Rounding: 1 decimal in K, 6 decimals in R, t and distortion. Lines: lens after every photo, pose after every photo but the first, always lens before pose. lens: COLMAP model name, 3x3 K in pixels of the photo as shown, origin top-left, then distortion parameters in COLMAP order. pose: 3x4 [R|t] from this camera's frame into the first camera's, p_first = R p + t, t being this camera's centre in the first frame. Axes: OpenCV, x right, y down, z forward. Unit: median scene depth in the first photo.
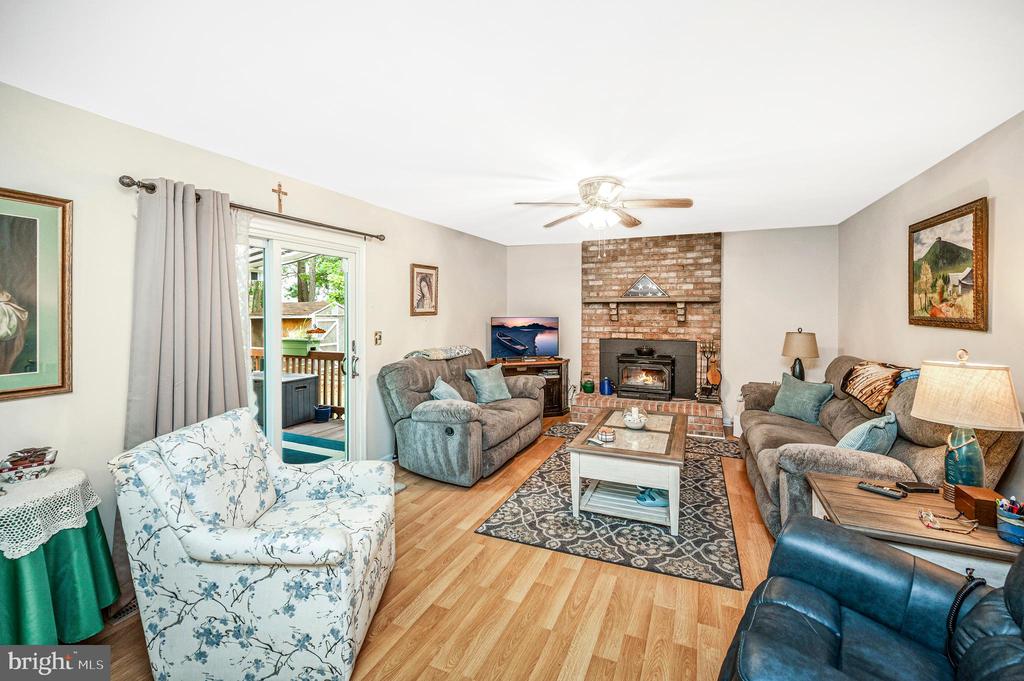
lens RADIAL K [[409.4, 0, 521.4], [0, 409.4, 317.2], [0, 0, 1]] dist [0.000800, -0.000043]
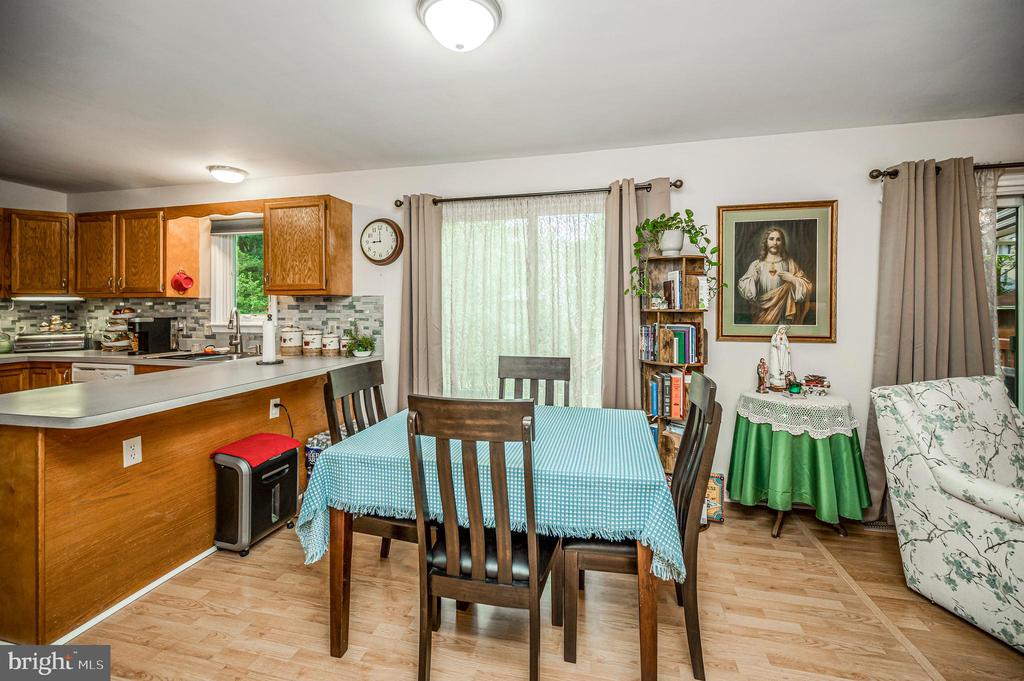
lens RADIAL K [[435.8, 0, 518.6], [0, 435.8, 309.4], [0, 0, 1]] dist [-0.000766, -0.000167]
pose [[0.177460, 0.002293, -0.984125, 0.092070], [-0.011705, 0.999931, 0.000219, 0.062763], [0.984058, 0.011480, 0.177475, -0.205197]]
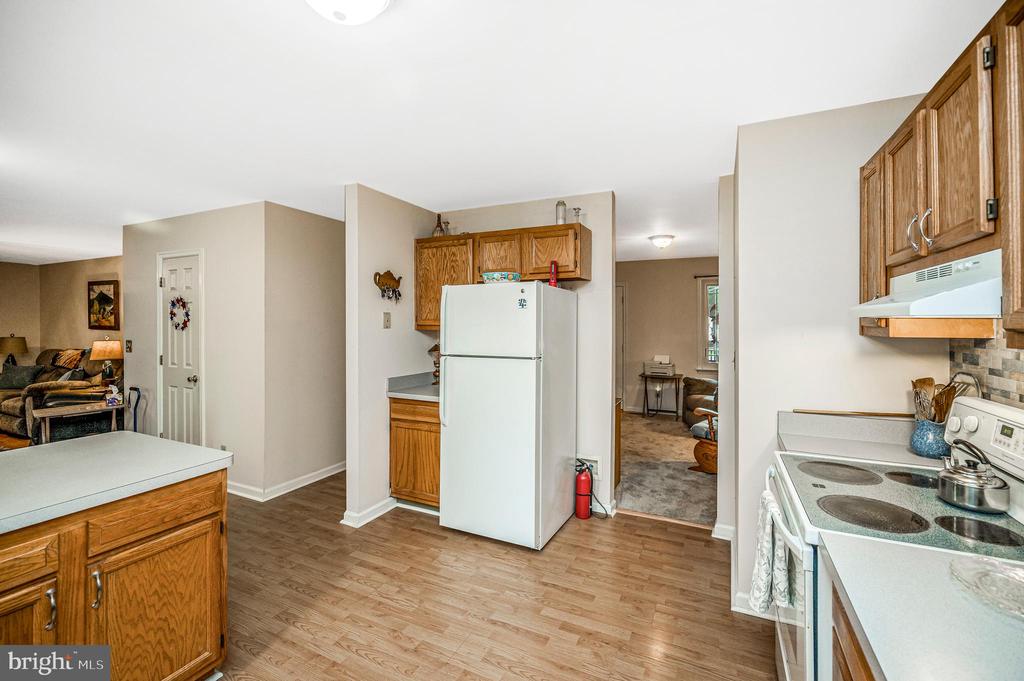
lens RADIAL K [[416.4, 0, 518.4], [0, 416.4, 322.4], [0, 0, 1]] dist [-0.001023, -0.000300]
pose [[0.013665, 0.001855, 0.999905, -1.269995], [0.015847, 0.999872, -0.002071, 0.025870], [-0.999781, 0.015874, 0.013634, -1.354383]]
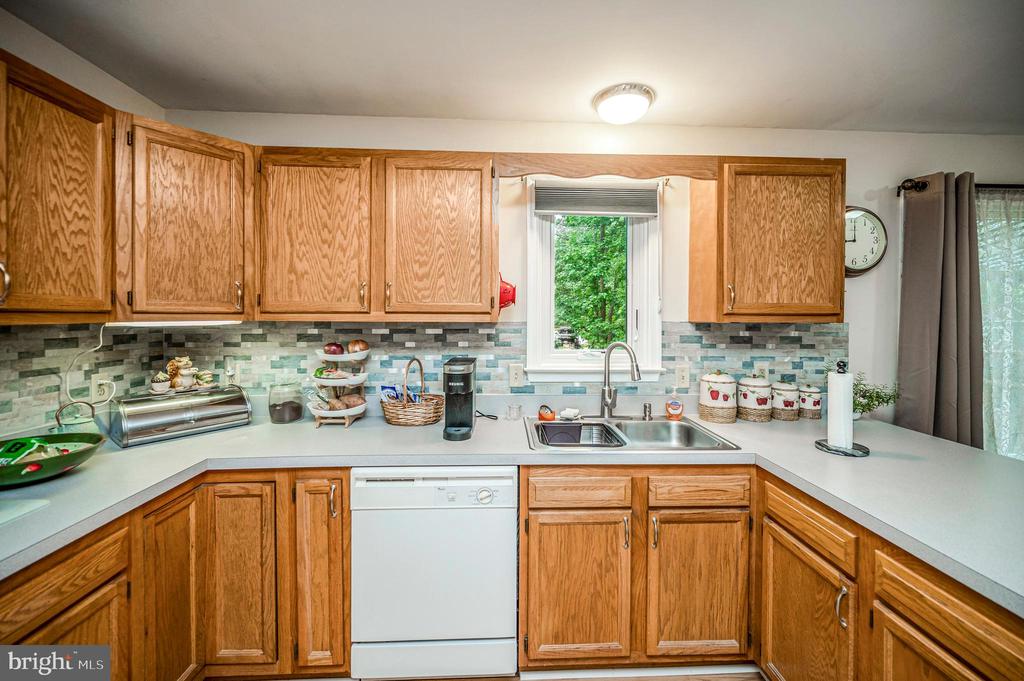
lens RADIAL K [[416.4, 0, 518.4], [0, 416.4, 322.4], [0, 0, 1]] dist [-0.001023, -0.000300]
pose [[0.439834, 0.015290, -0.897949, -0.772260], [-0.018336, 0.999800, 0.008043, 0.031714], [0.897892, 0.012927, 0.440026, -1.270891]]
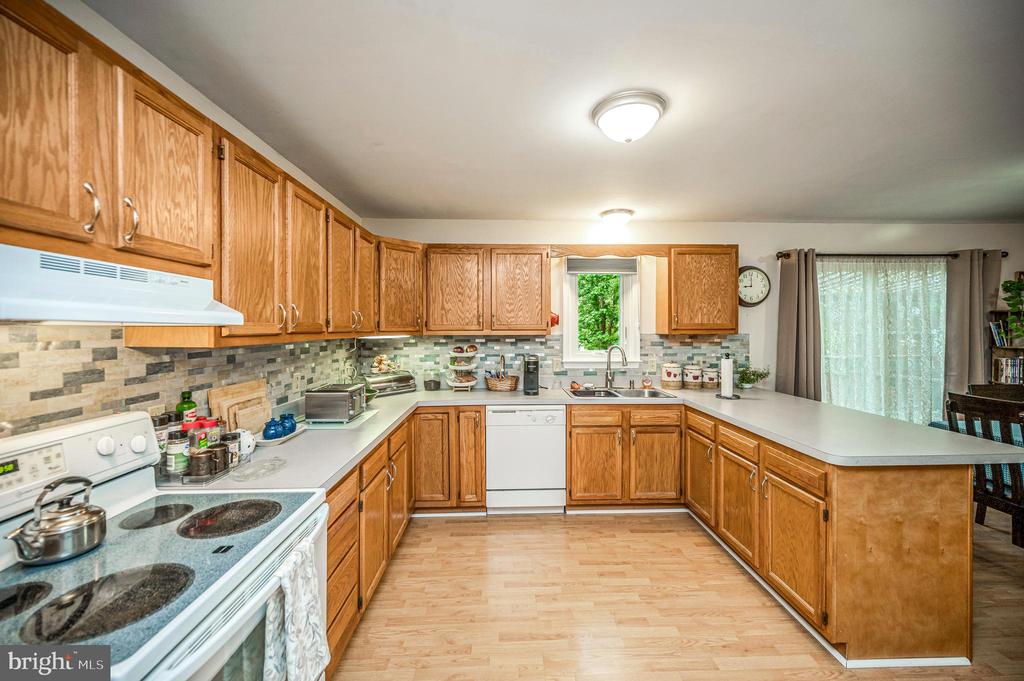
lens RADIAL K [[407.3, 0, 511.2], [0, 407.3, 334.9], [0, 0, 1]] dist [-0.001040, -0.000152]
pose [[0.421694, 0.011037, -0.906671, -0.331417], [-0.010301, 0.999920, 0.007381, 0.029793], [0.906680, 0.006227, 0.421774, -1.625317]]
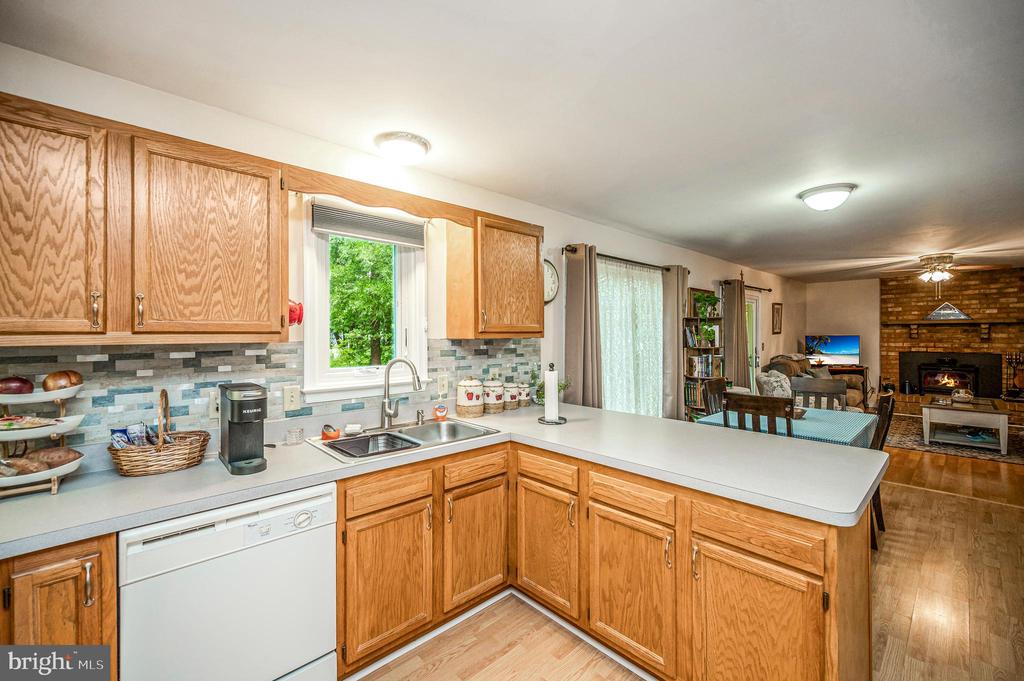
lens RADIAL K [[424.1, 0, 510.7], [0, 424.1, 335.8], [0, 0, 1]] dist [-0.002261, -0.000213]
pose [[0.918016, -0.001686, -0.396539, -0.817245], [-0.002279, 0.999952, -0.009527, 0.033082], [0.396536, 0.009650, 0.917969, -1.463007]]
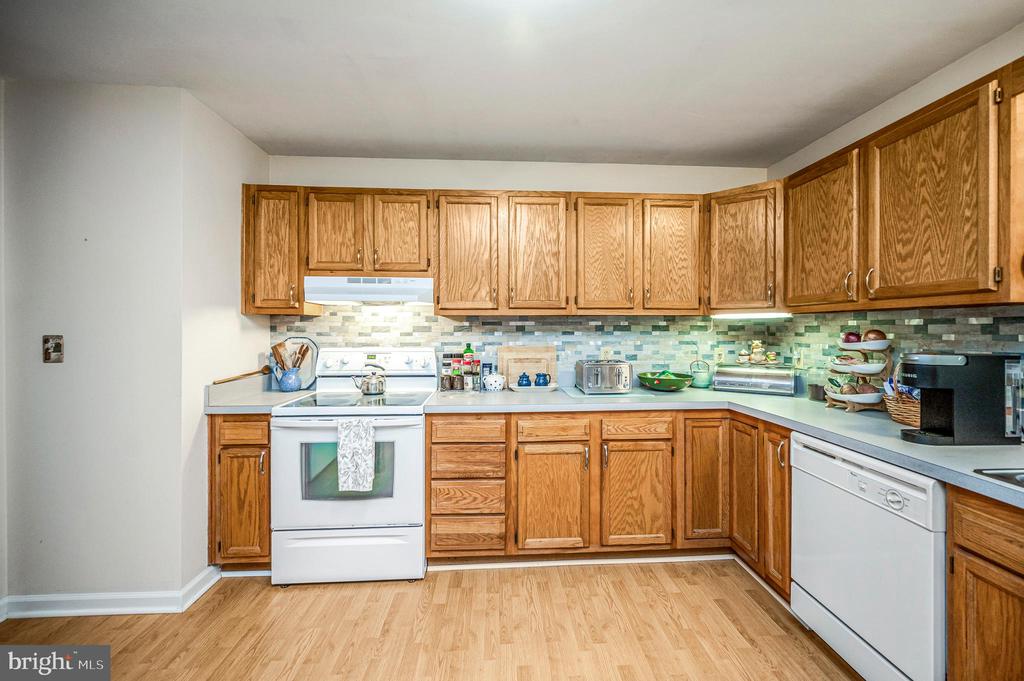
lens RADIAL K [[429.3, 0, 517.7], [0, 429.3, 325.1], [0, 0, 1]] dist [0.000895, -0.000081]
pose [[-0.893420, -0.004723, -0.449198, -0.671955], [-0.009358, 0.999923, 0.008098, 0.064130], [0.449125, 0.011439, -0.893396, -0.827821]]
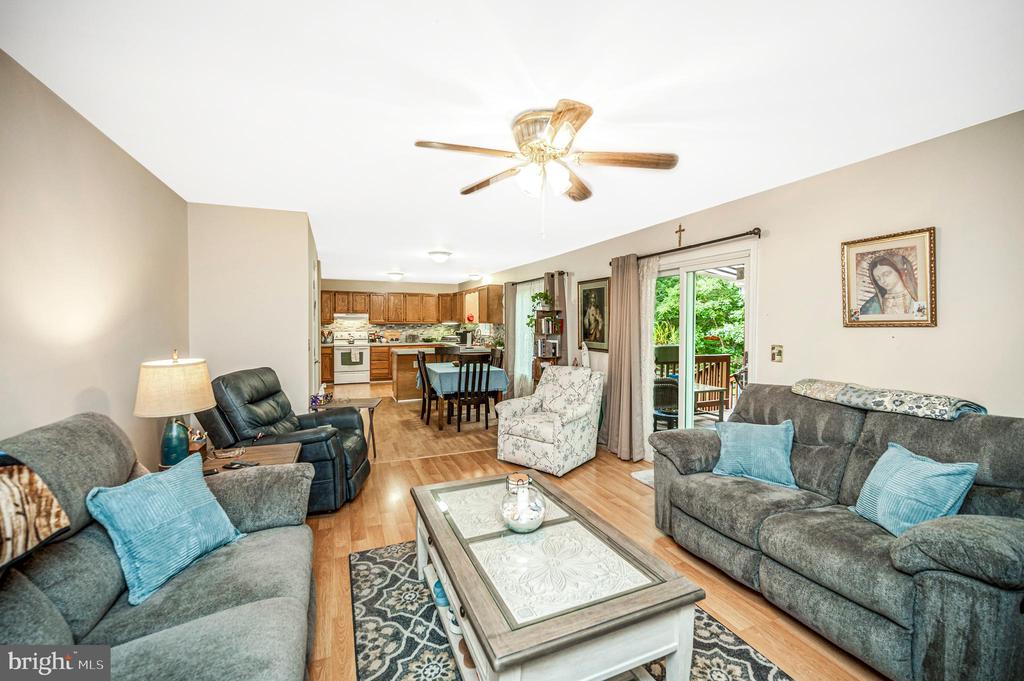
lens RADIAL K [[416.4, 0, 518.4], [0, 416.4, 322.4], [0, 0, 1]] dist [-0.001023, -0.000300]
pose [[-0.679185, -0.000880, -0.733967, 0.833363], [-0.013939, 0.999834, 0.011700, -0.015782], [0.733835, 0.018177, -0.679085, 1.647657]]
